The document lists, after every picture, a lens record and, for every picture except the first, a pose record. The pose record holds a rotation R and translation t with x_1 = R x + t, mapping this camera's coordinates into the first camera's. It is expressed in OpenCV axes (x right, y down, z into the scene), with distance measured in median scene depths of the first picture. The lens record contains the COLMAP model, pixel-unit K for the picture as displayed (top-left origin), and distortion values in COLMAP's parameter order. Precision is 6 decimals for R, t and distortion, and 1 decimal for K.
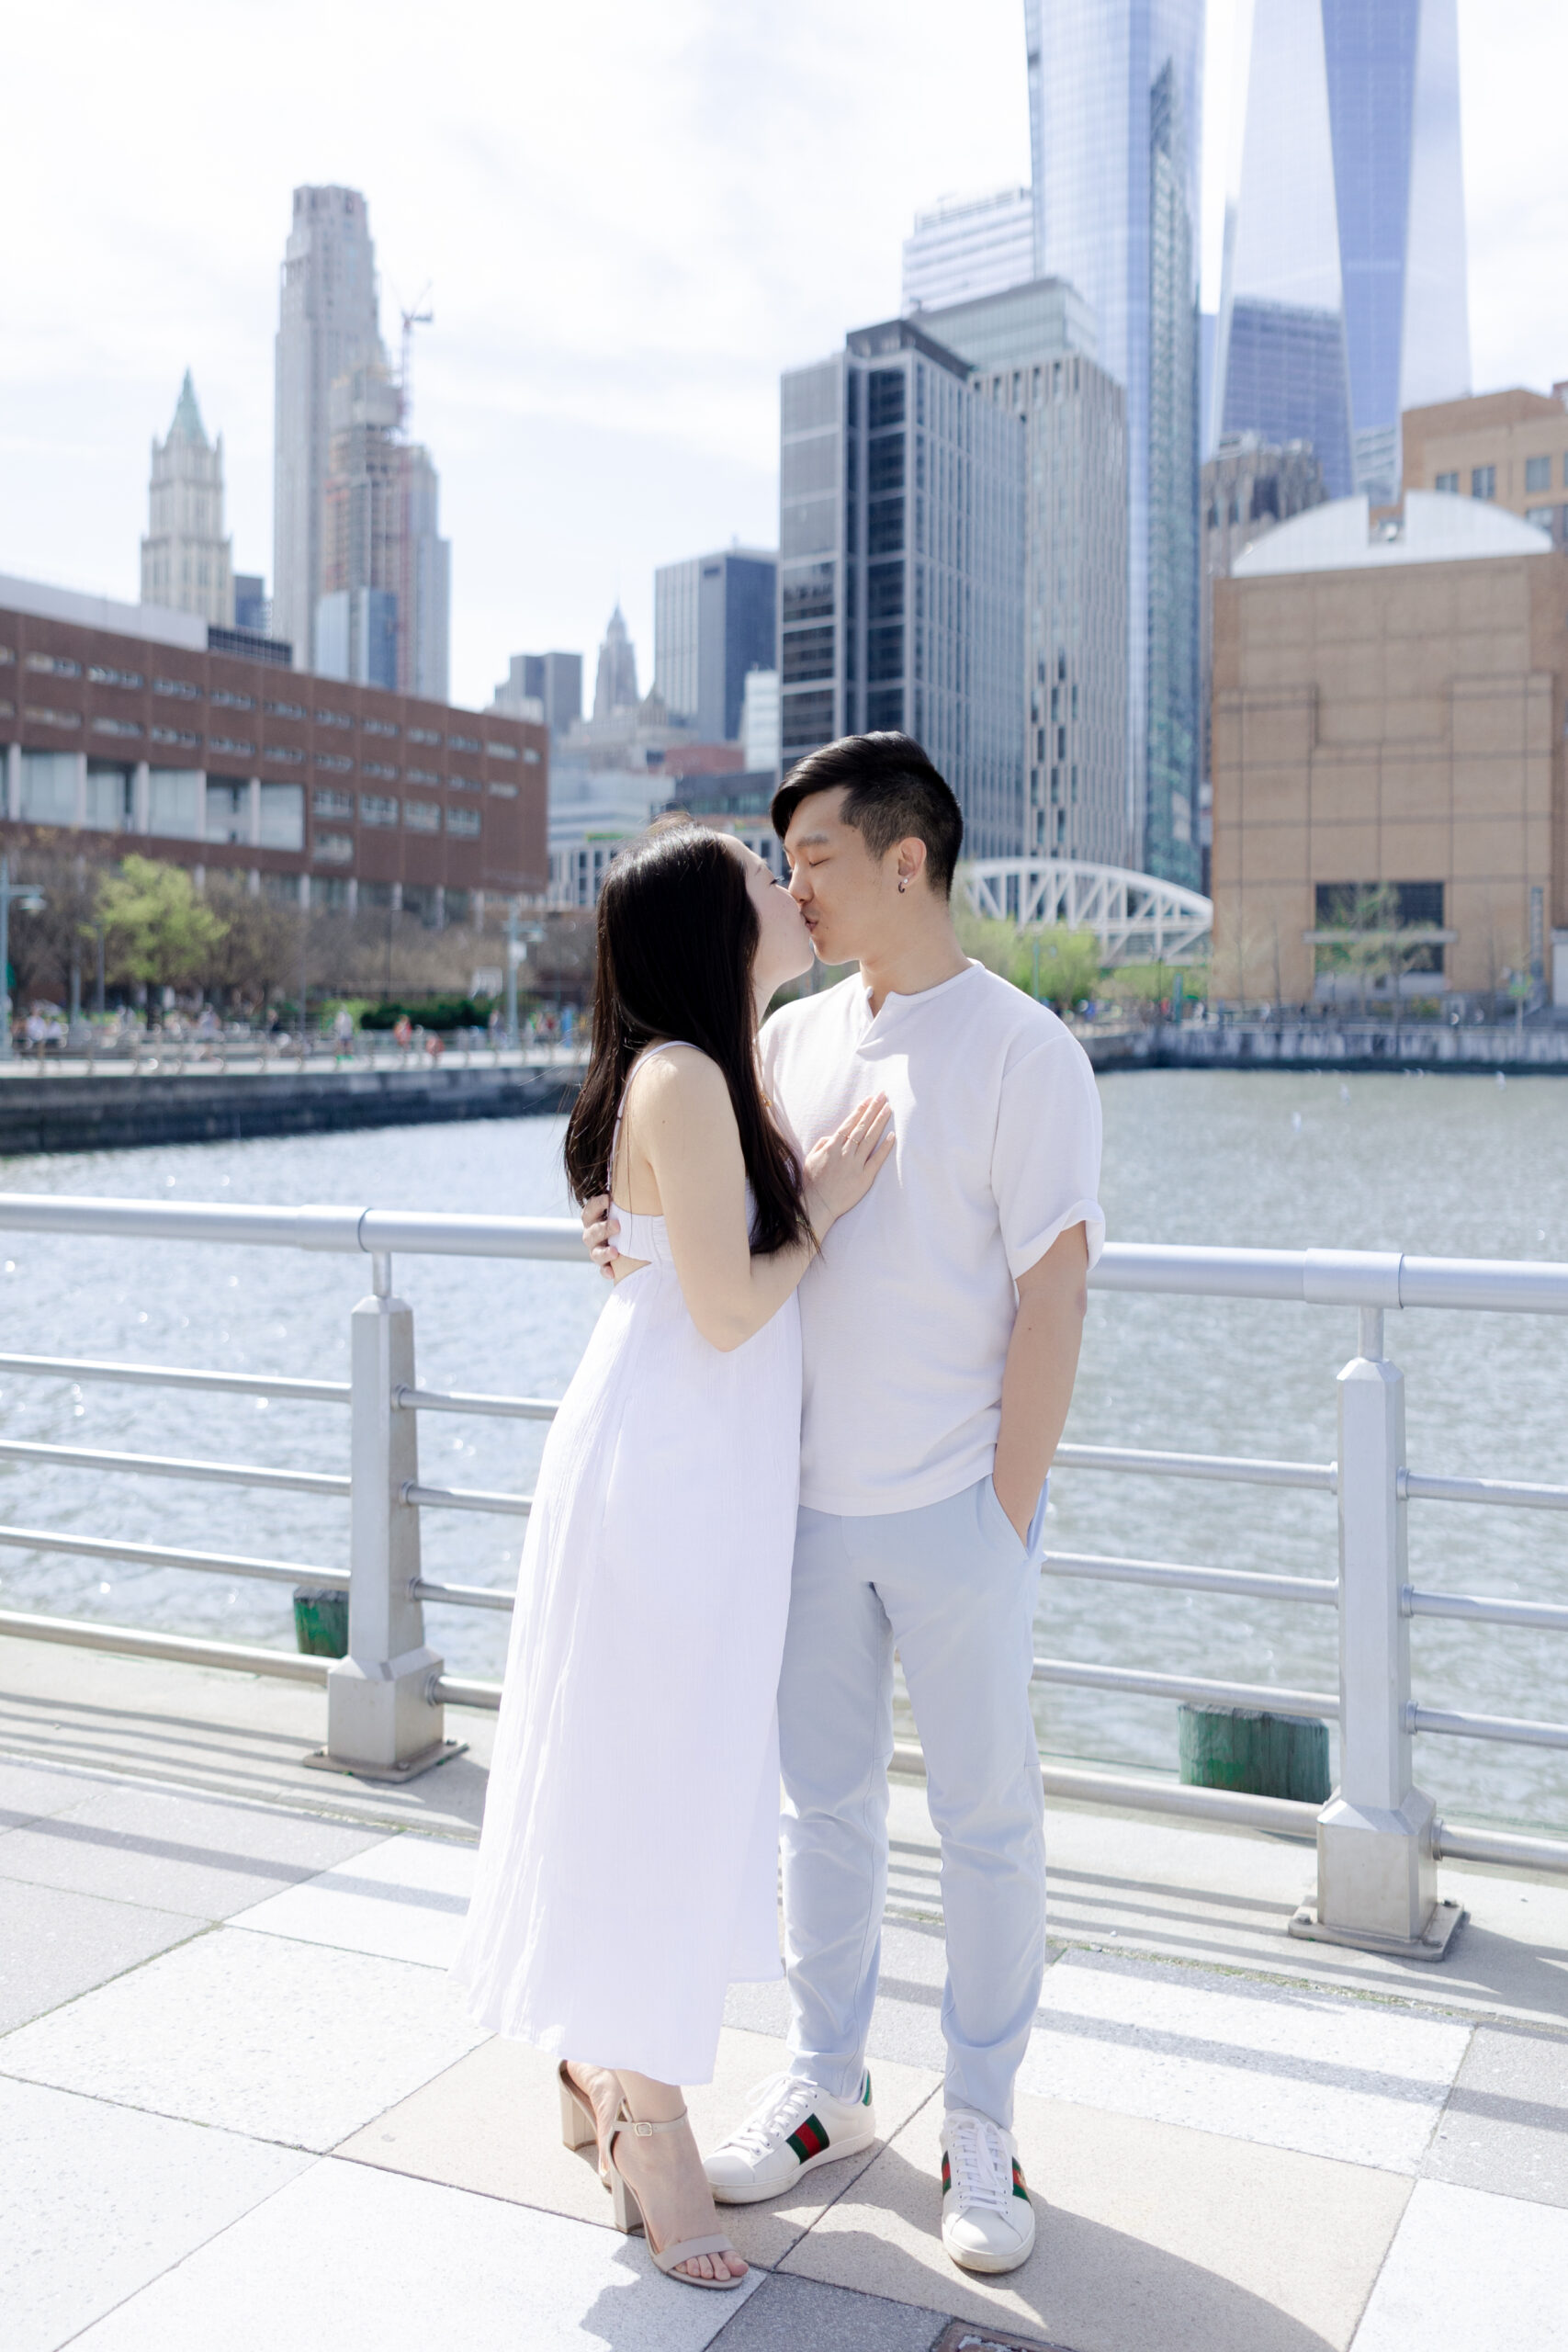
lens RADIAL K [[2413.9, 0, 783.6], [0, 2413.9, 962.3], [0, 0, 1]] dist [0.008505, -0.005242]
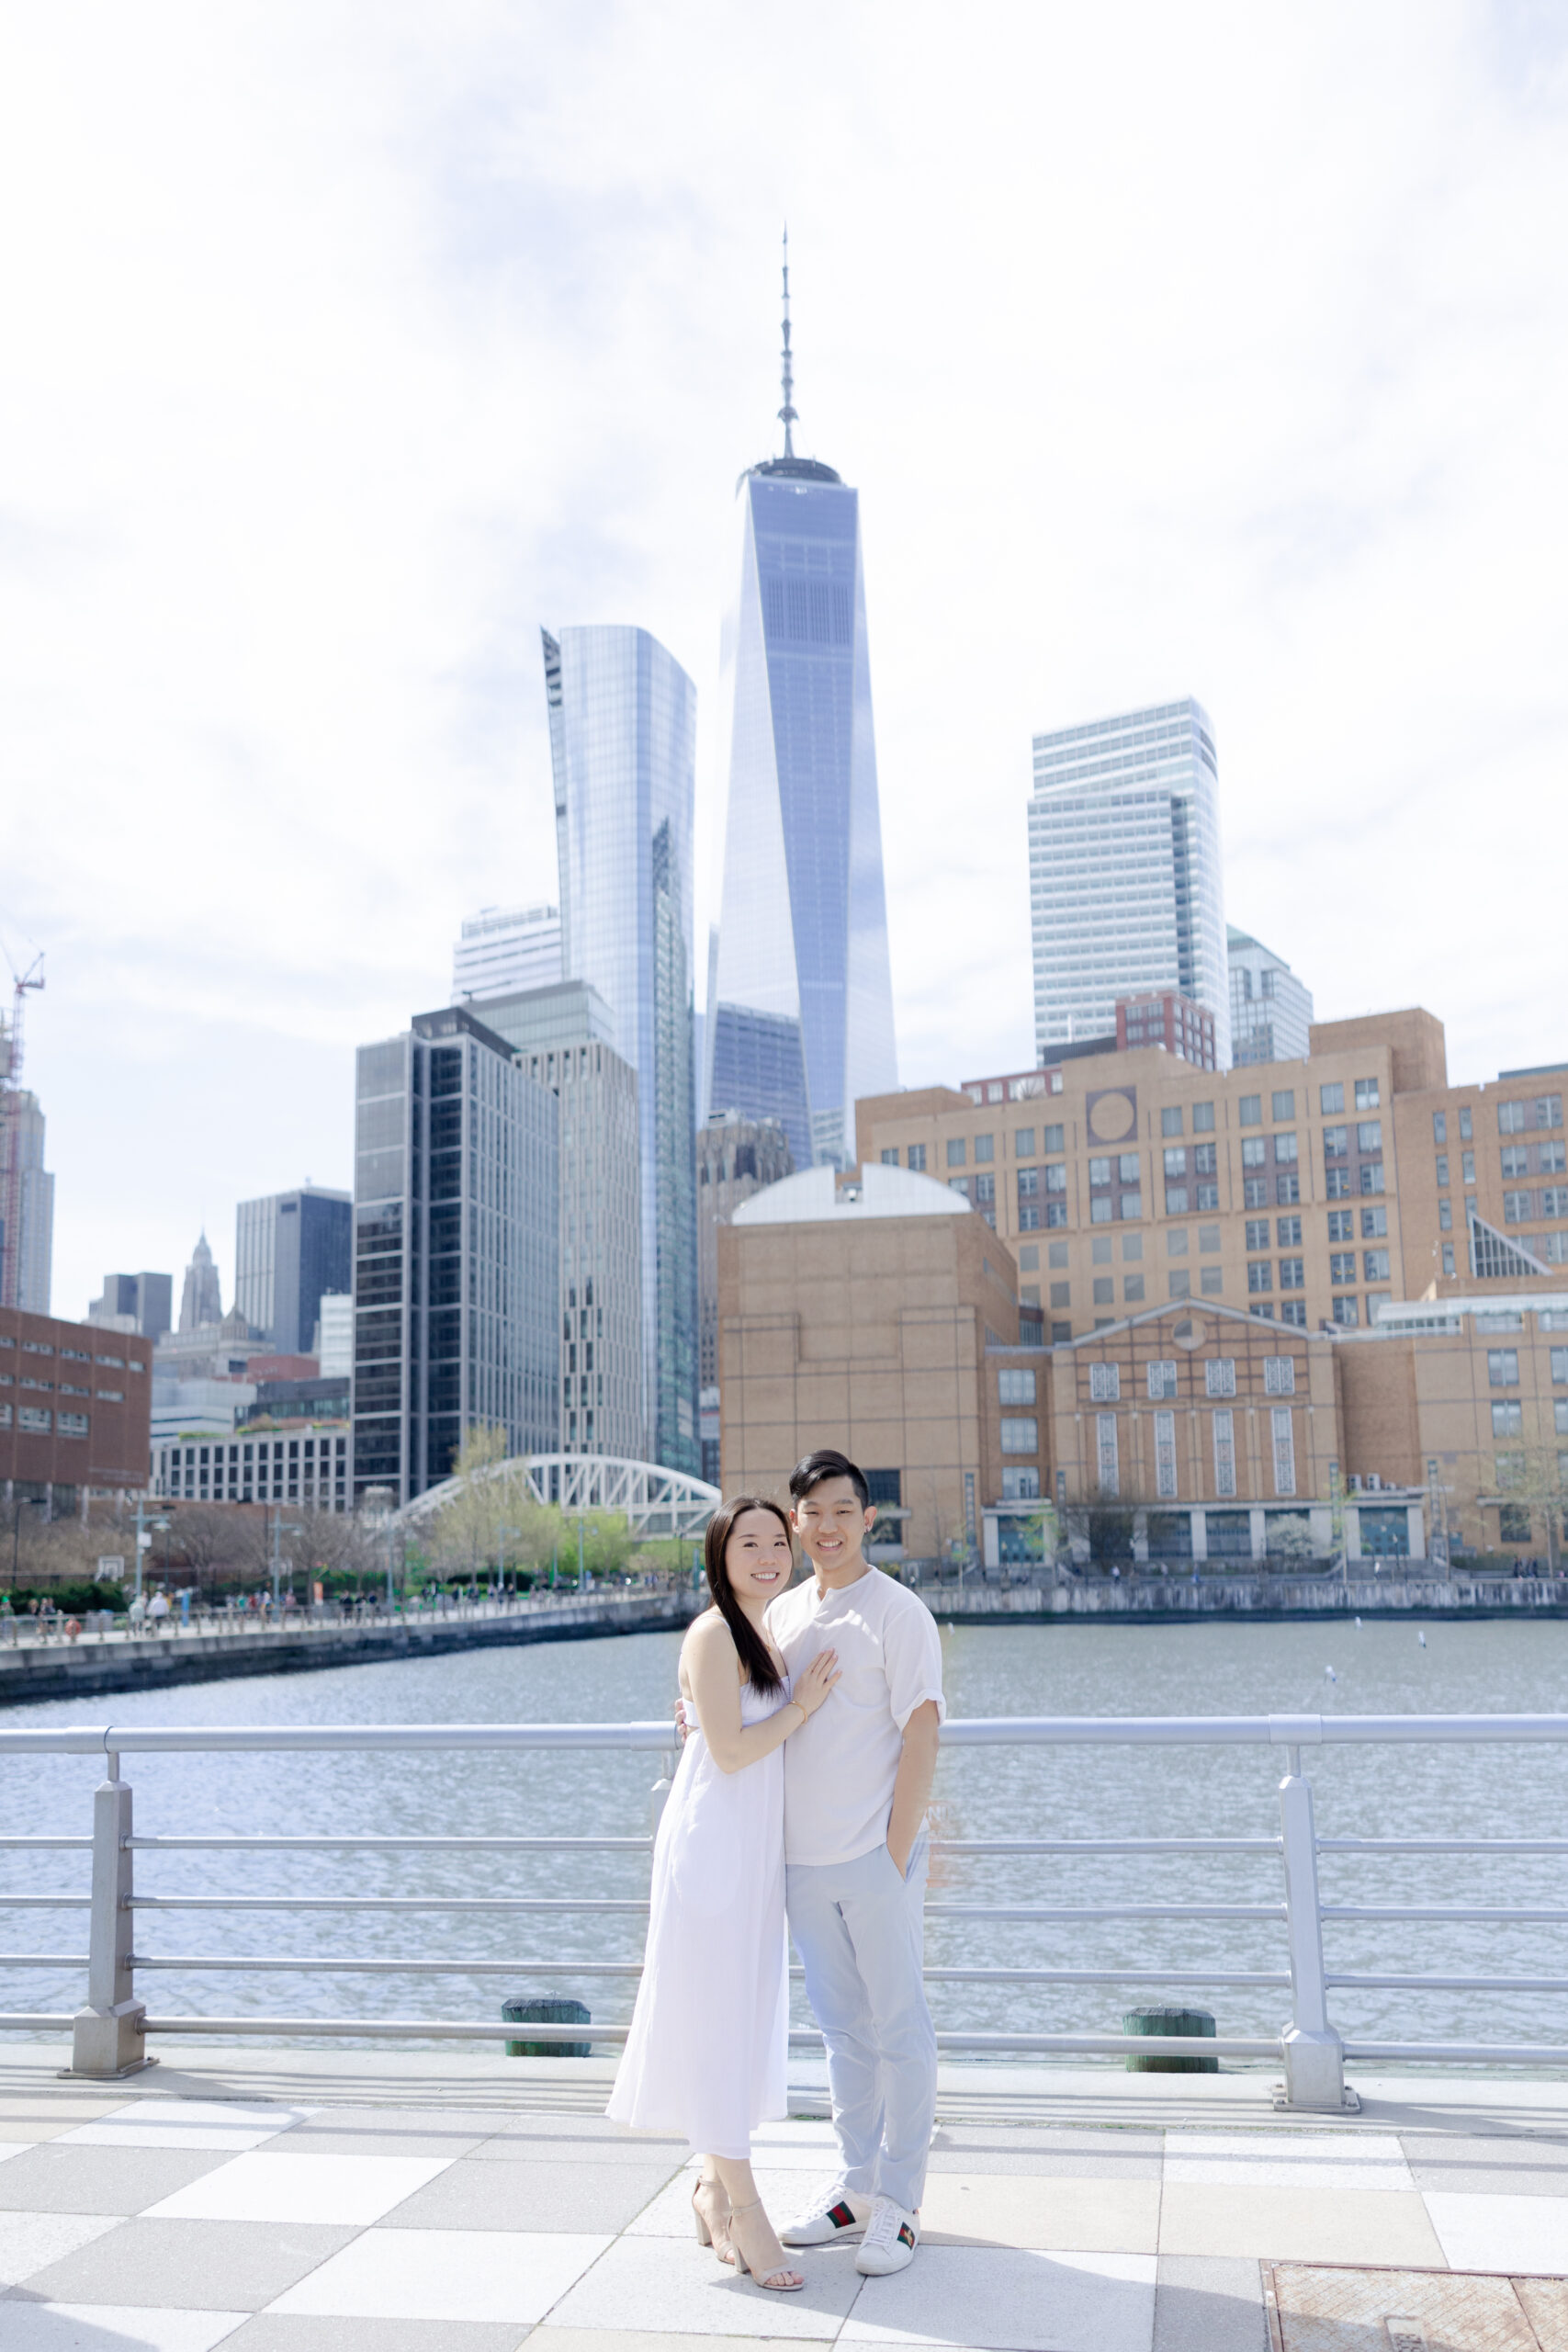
lens RADIAL K [[2230.0, 0, 784.0], [0, 2230.0, 1176.0], [0, 0, 1]] dist [0.010293, 0.015661]
pose [[0.958031, 0.027949, 0.285300, -0.113201], [0.017173, 0.987853, -0.154438, -0.005481], [-0.286151, 0.152856, 0.945914, -0.101488]]
